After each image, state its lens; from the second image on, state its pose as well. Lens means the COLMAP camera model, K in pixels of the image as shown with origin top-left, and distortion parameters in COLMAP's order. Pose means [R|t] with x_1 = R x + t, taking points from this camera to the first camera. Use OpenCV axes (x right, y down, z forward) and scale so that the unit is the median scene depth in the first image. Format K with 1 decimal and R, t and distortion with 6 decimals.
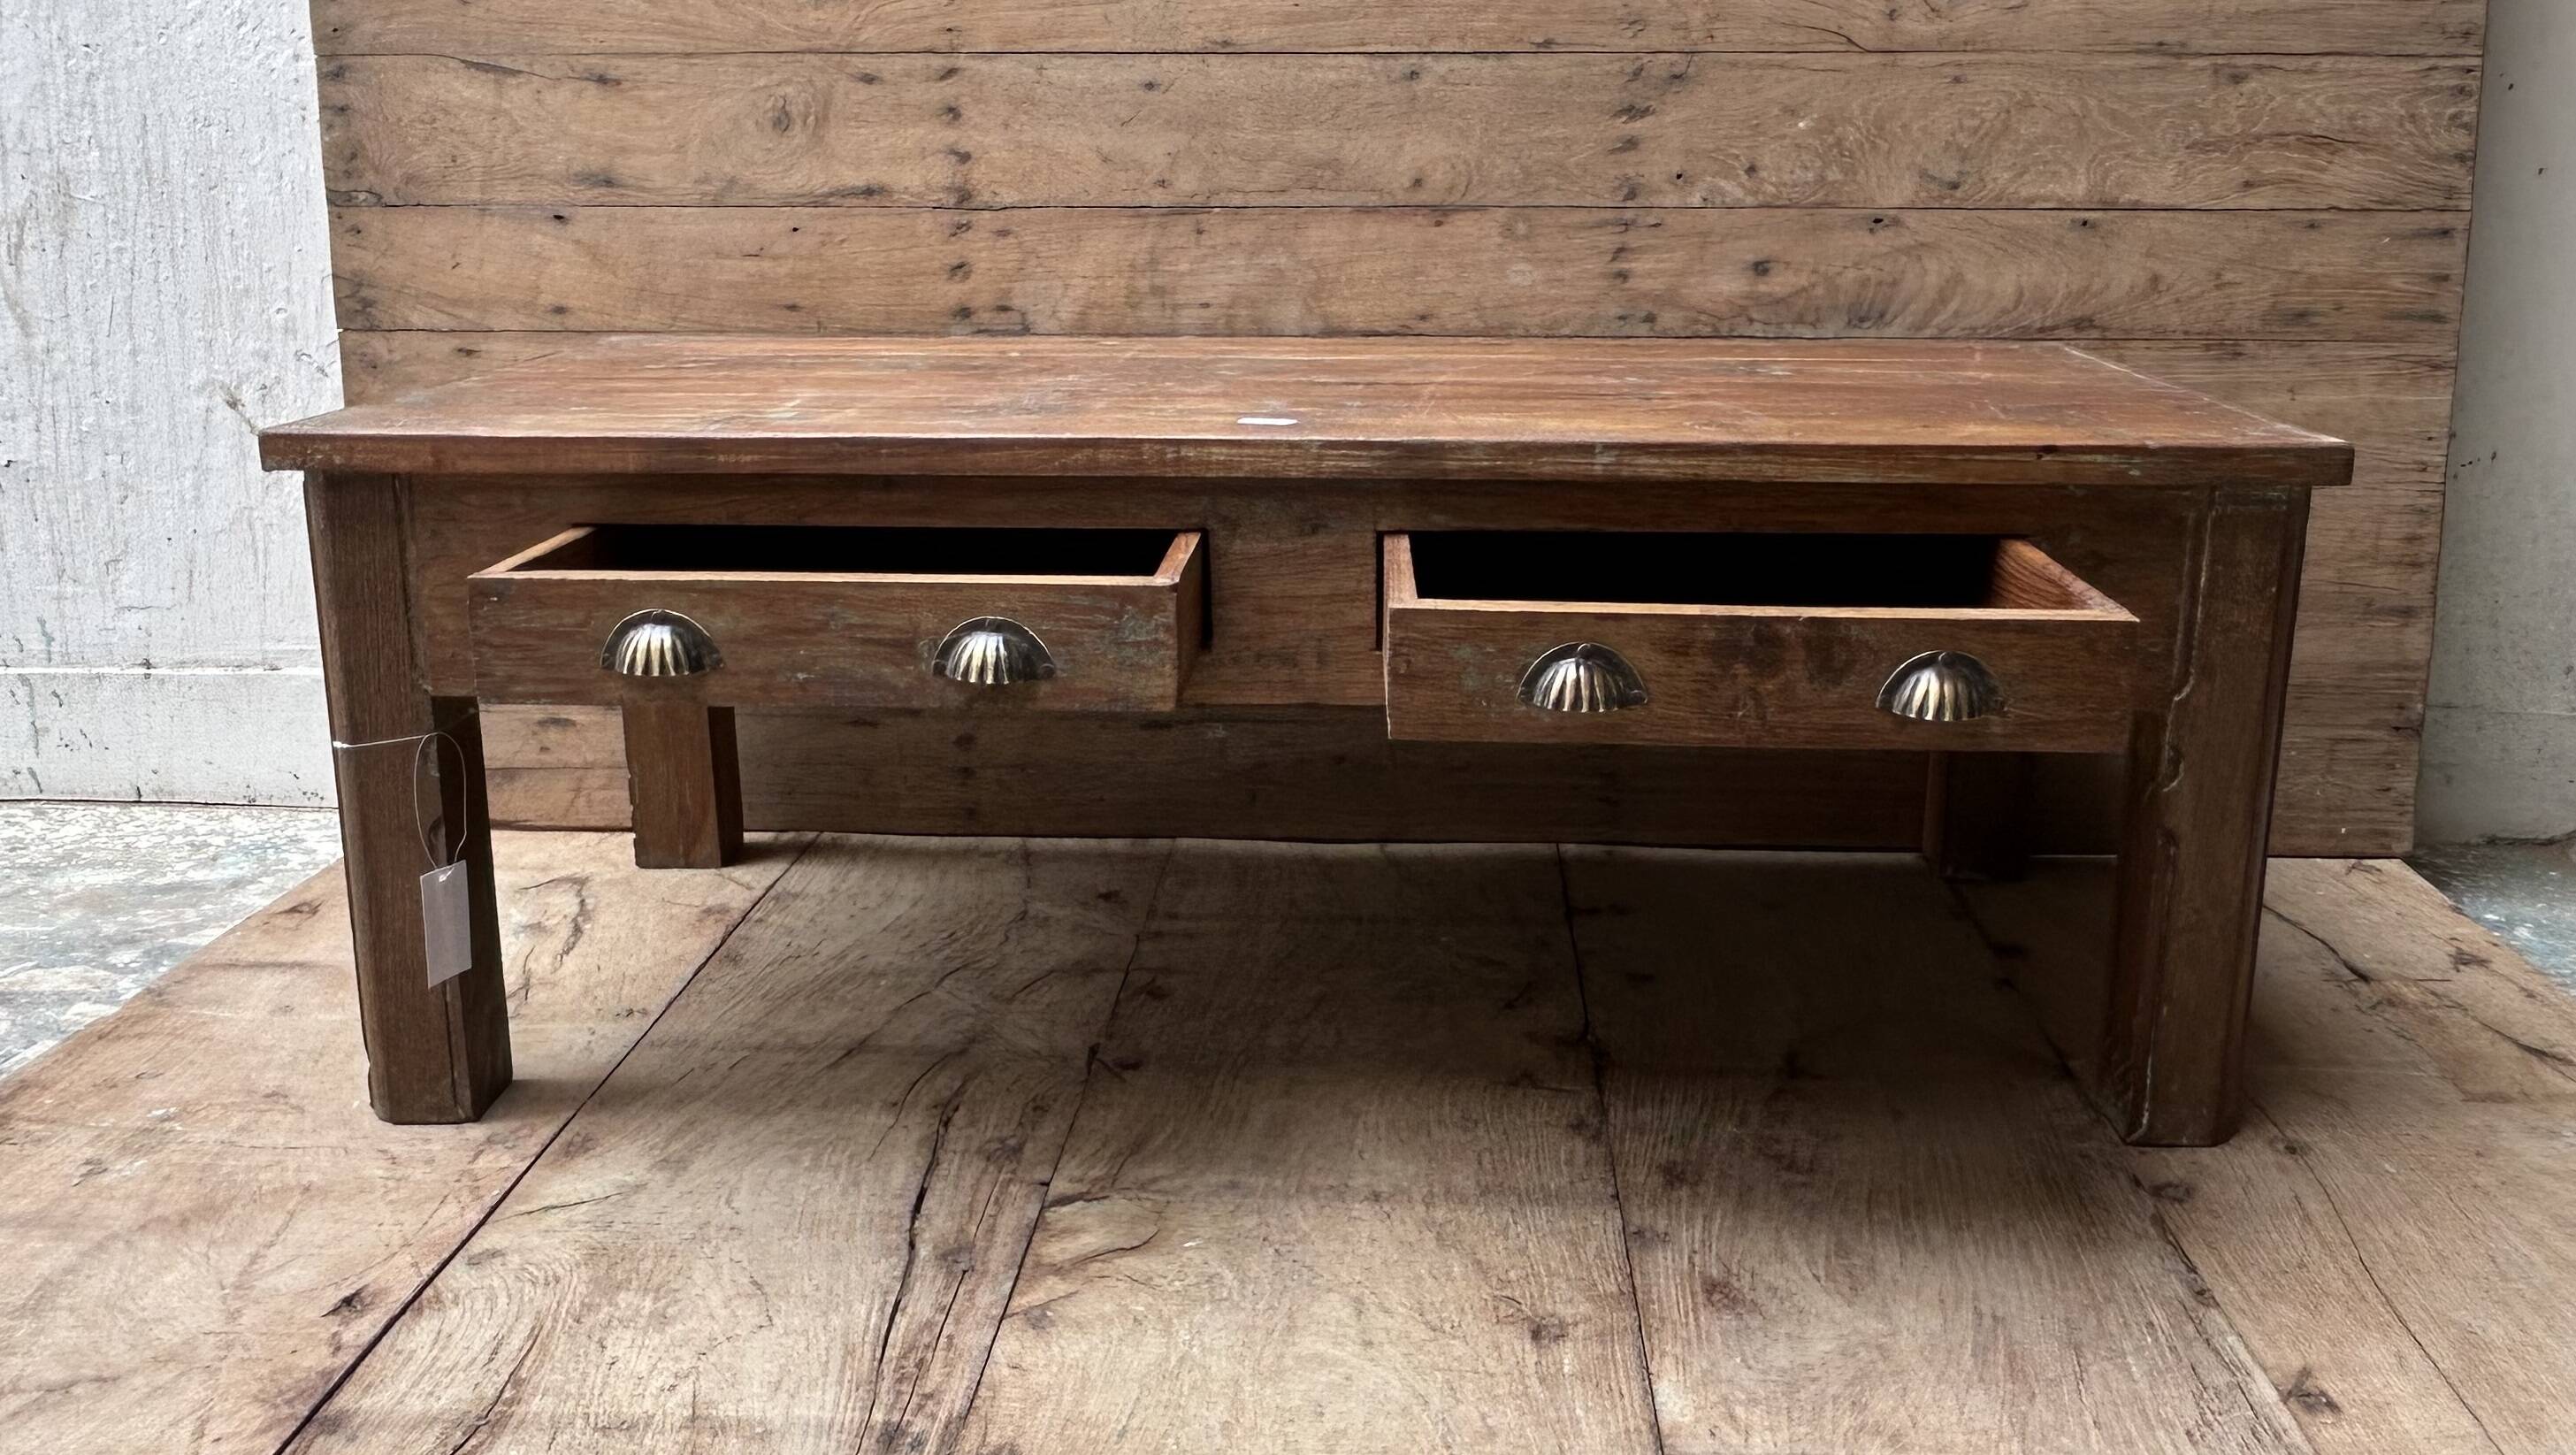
lens RADIAL K [[2316.9, 0, 1291.2], [0, 2316.9, 787.6], [0, 0, 1]] dist [0.015748, -0.048015]
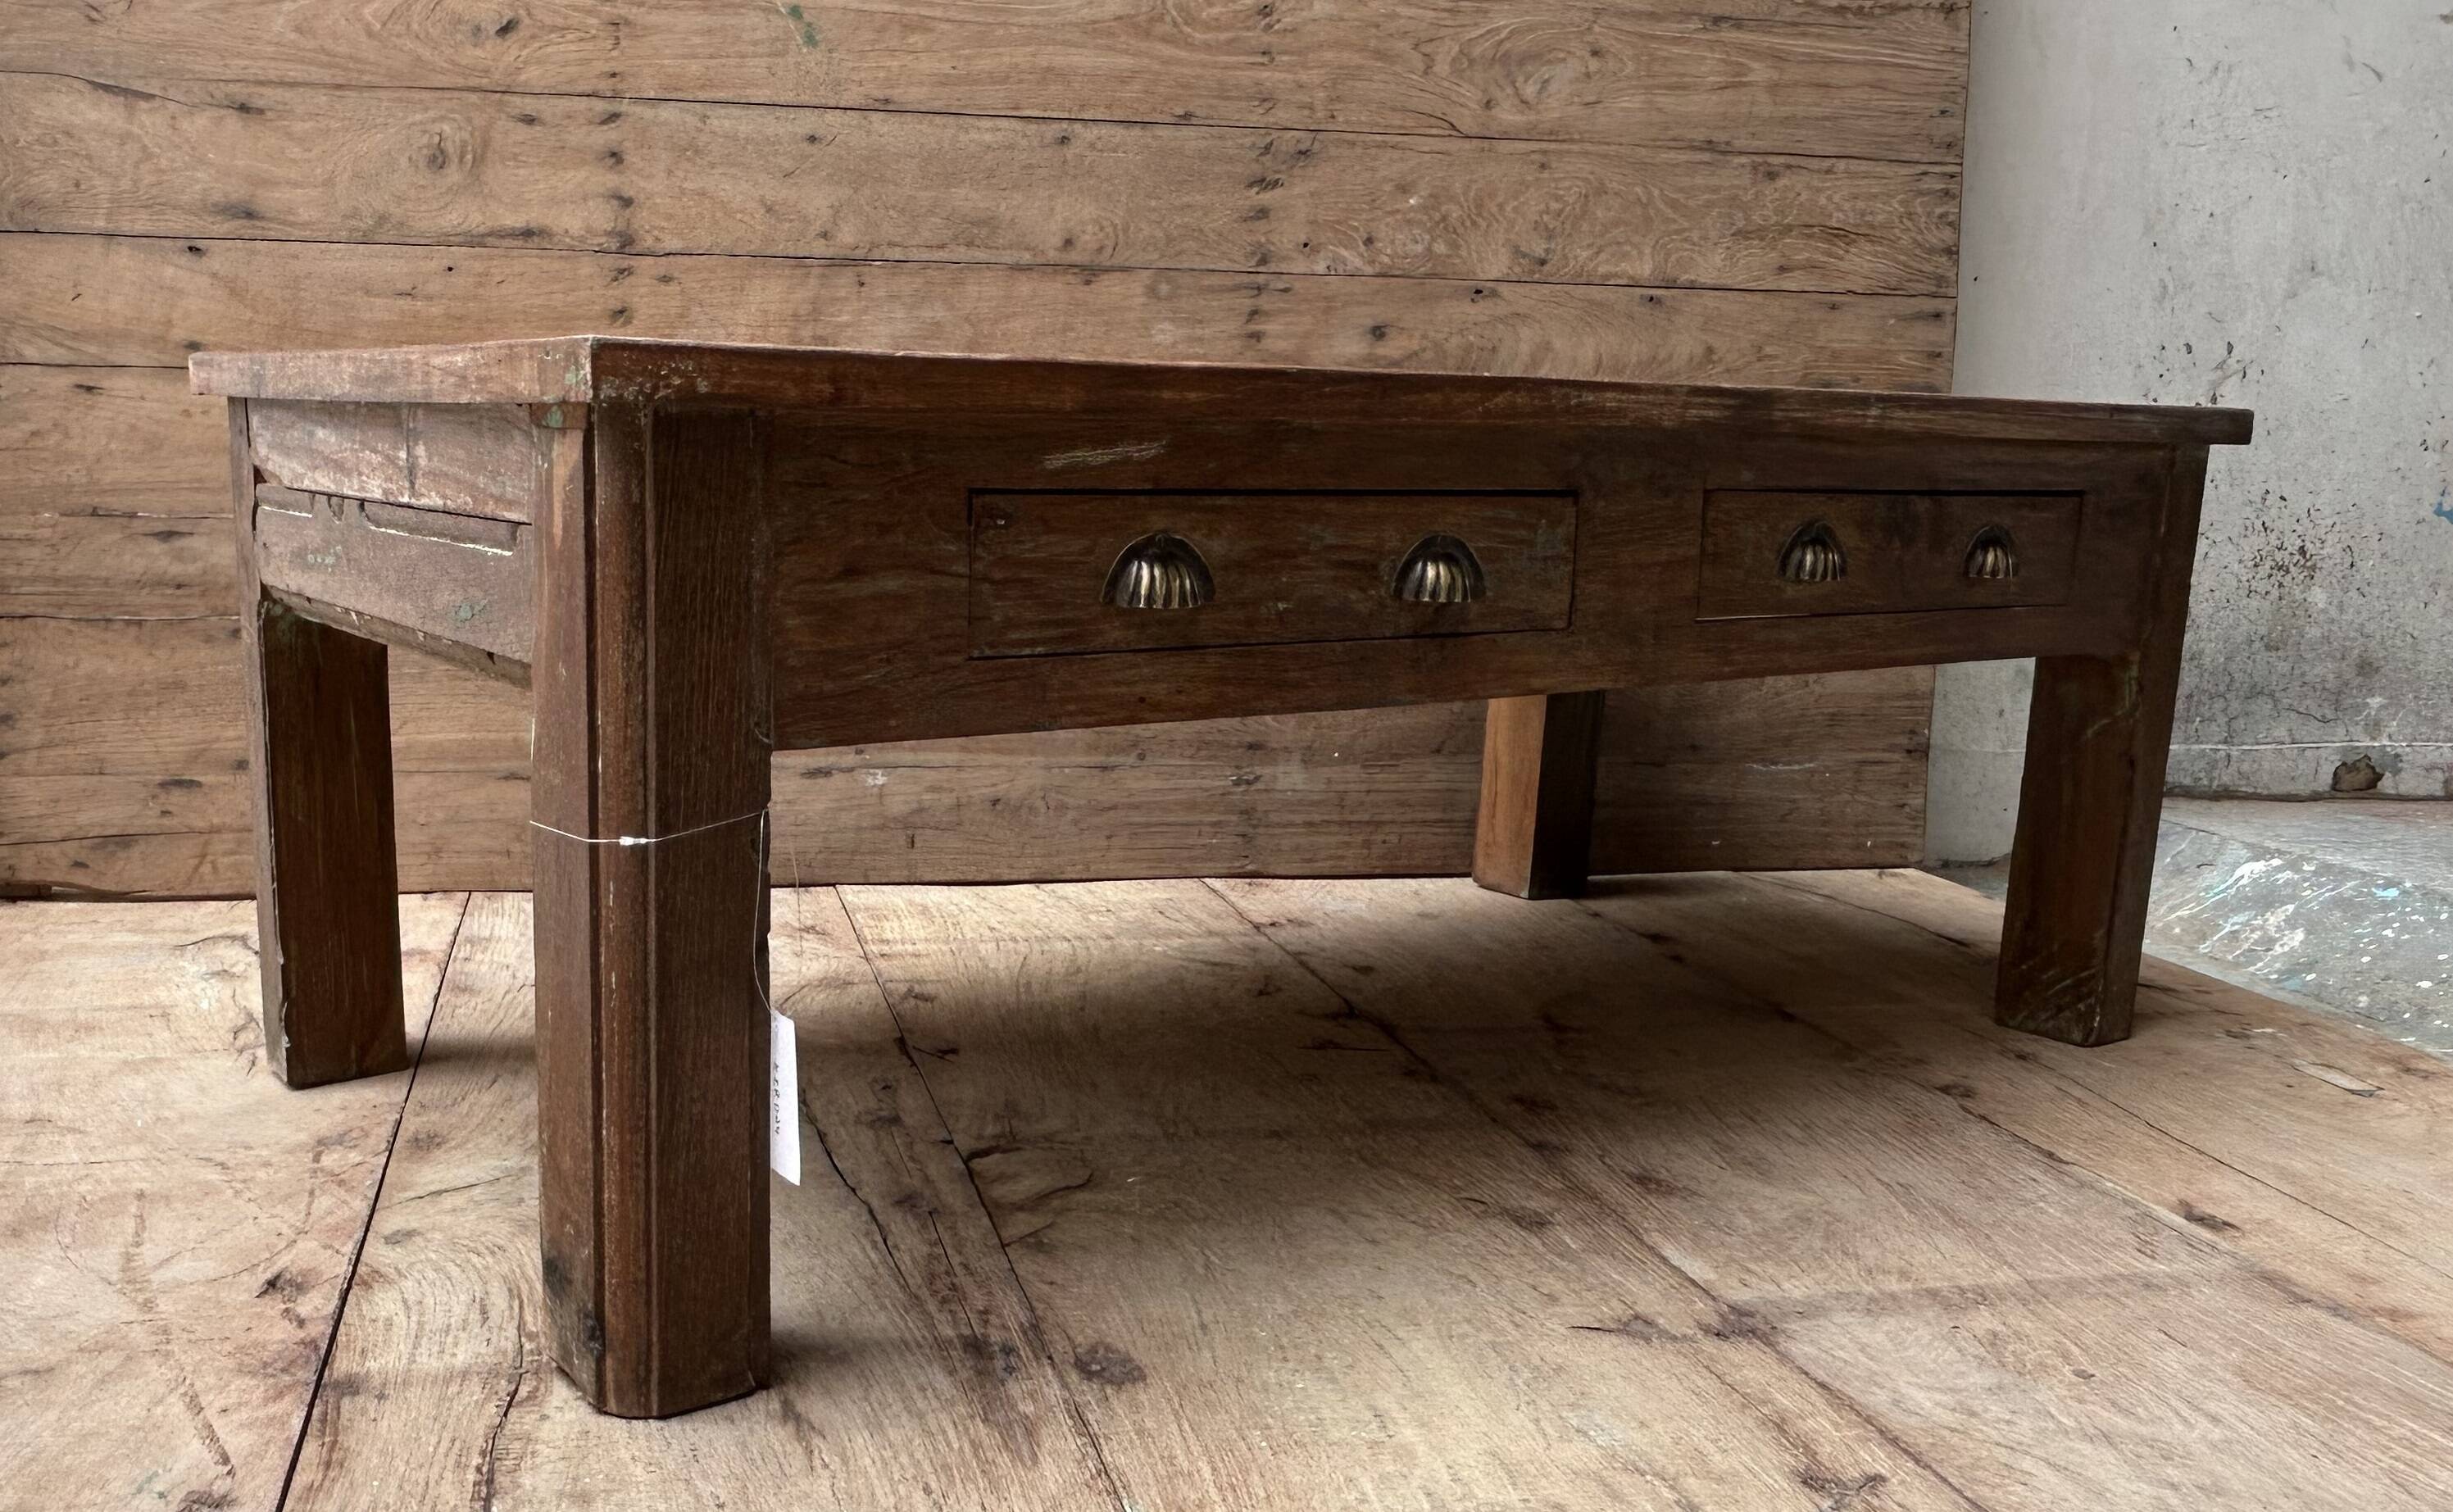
lens RADIAL K [[2149.4, 0, 990.2], [0, 2149.4, 894.3], [0, 0, 1]] dist [0.011560, -0.035464]
pose [[0.973240, -0.030271, 0.227787, -0.211783], [0.043641, 0.997593, -0.053888, 0.084553], [-0.225607, 0.062387, 0.972219, 0.080774]]
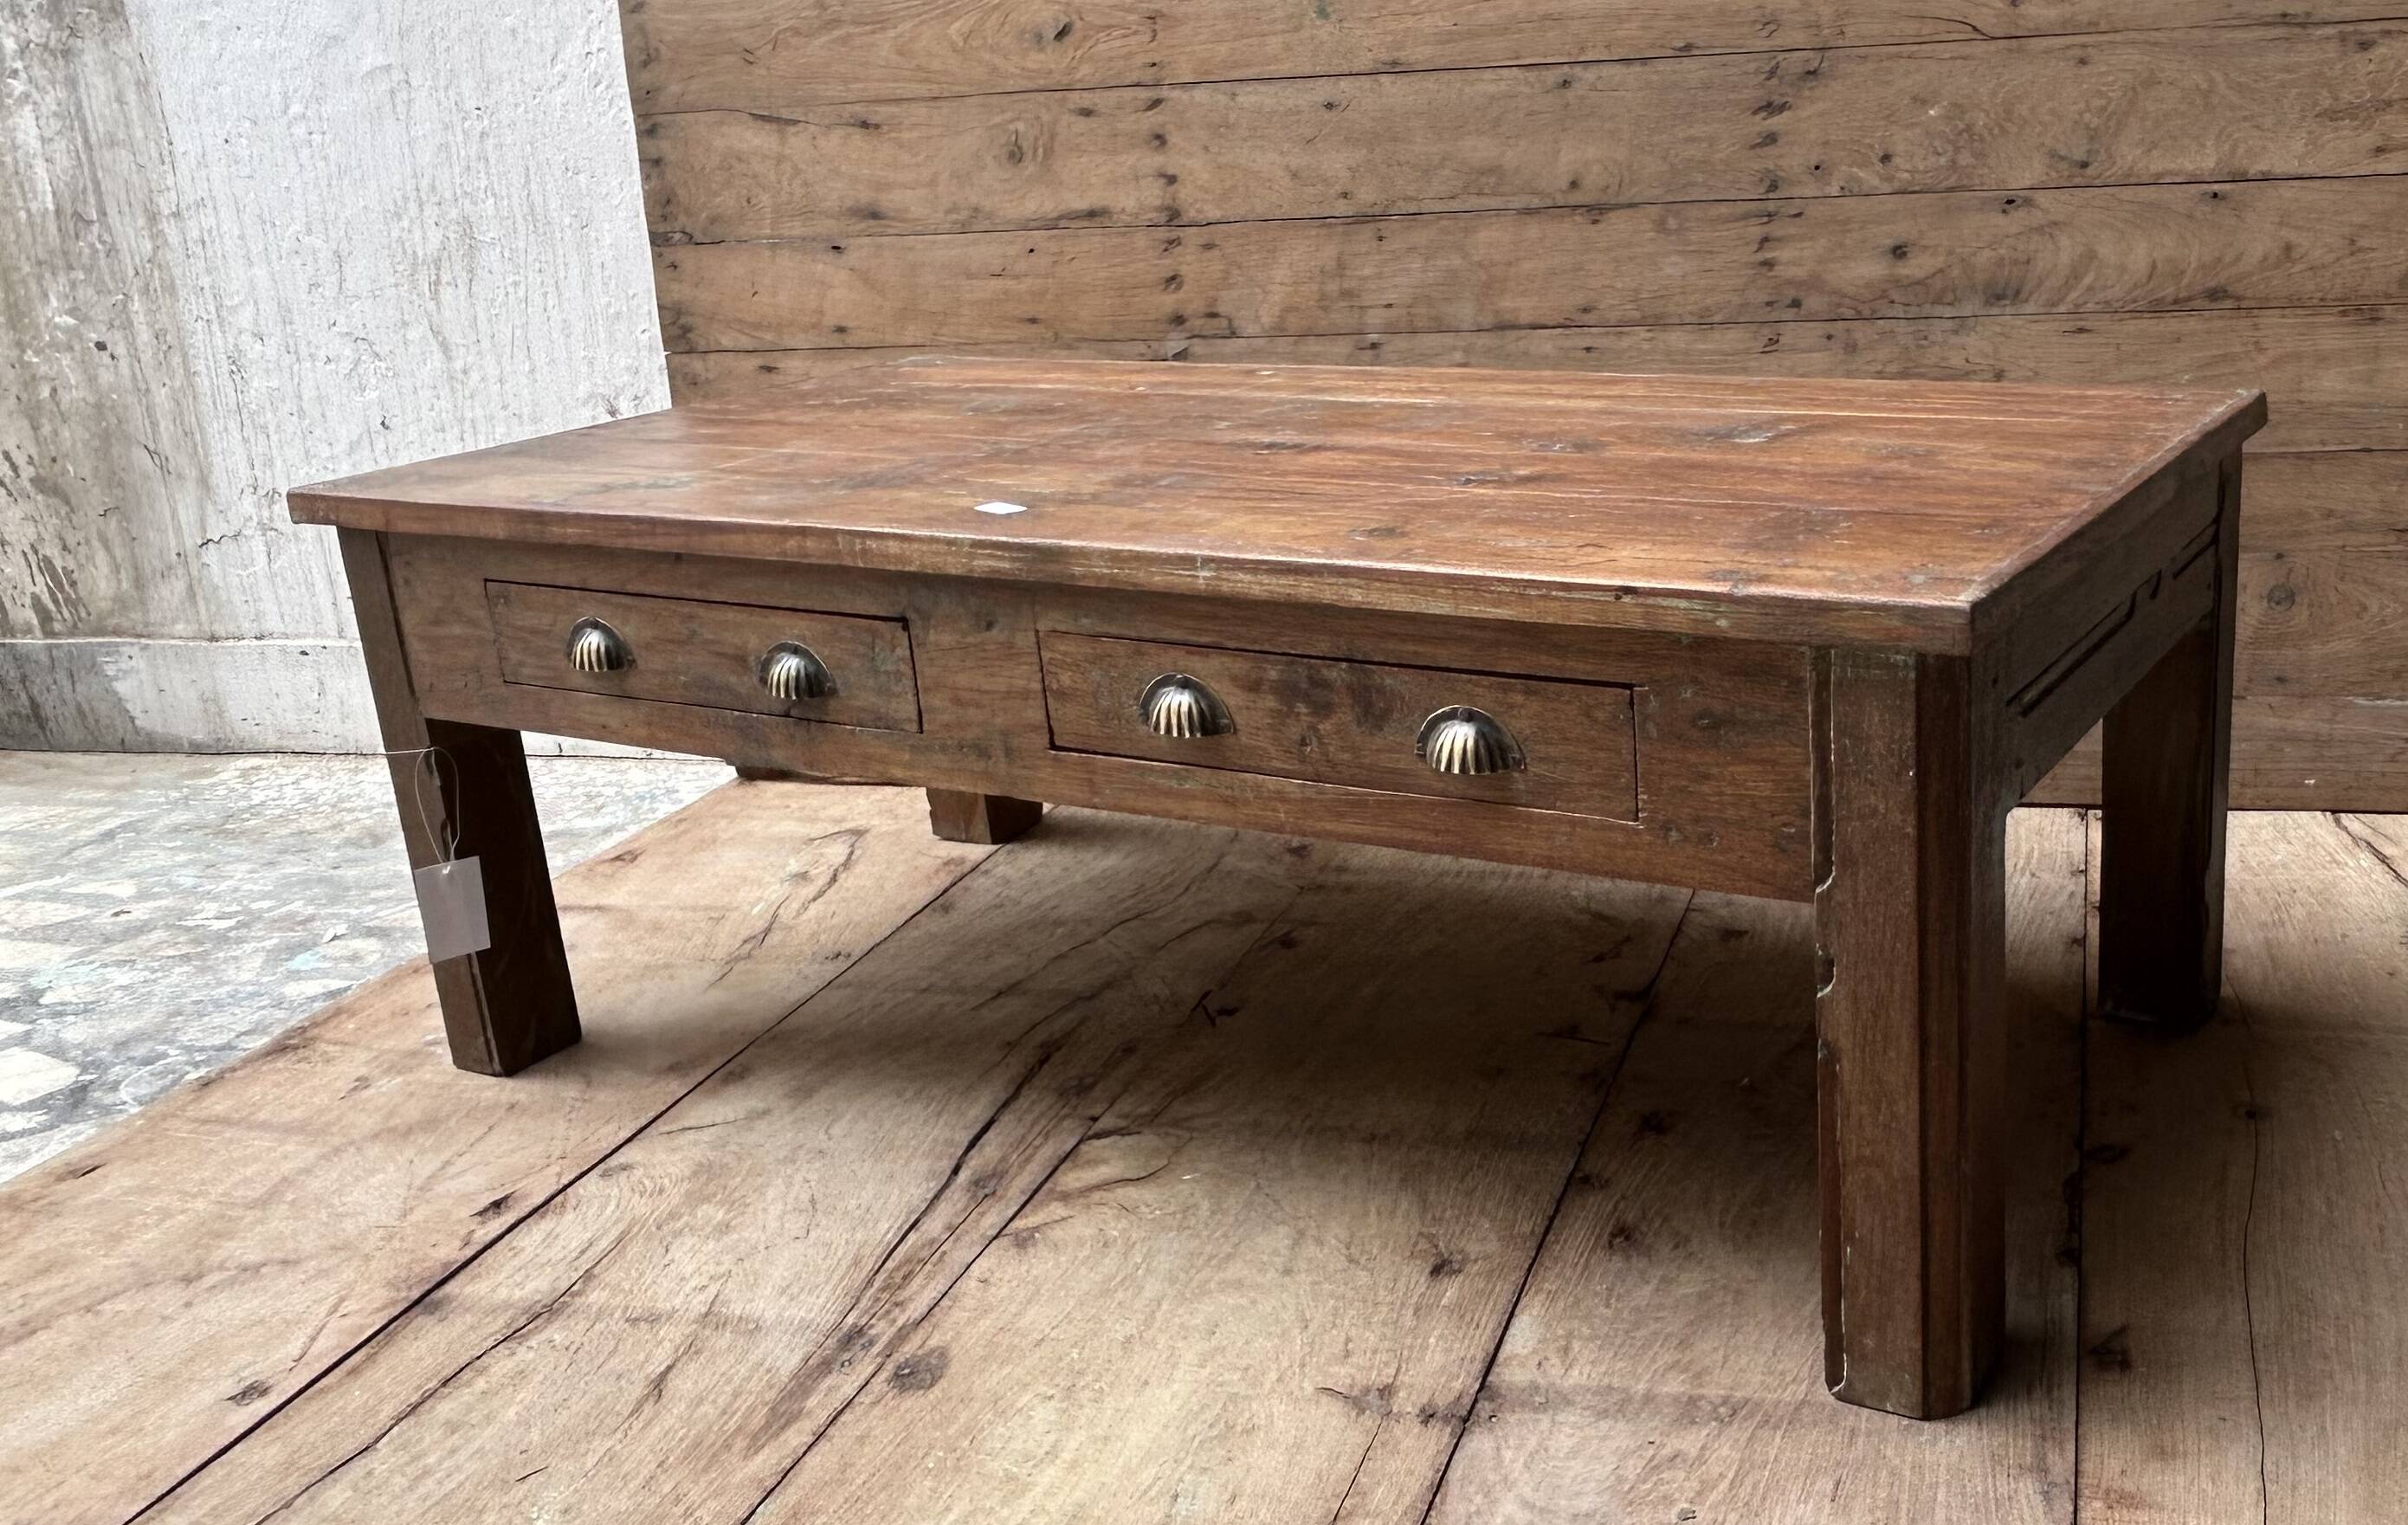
lens RADIAL K [[2270.1, 0, 1535.5], [0, 2270.1, 769.2], [0, 0, 1]] dist [-0.001278, 0.000000]
pose [[0.984564, -0.001026, -0.175023, 0.221037], [0.007339, 0.999345, 0.035427, -0.028817], [0.174872, -0.036165, 0.983927, -0.042368]]
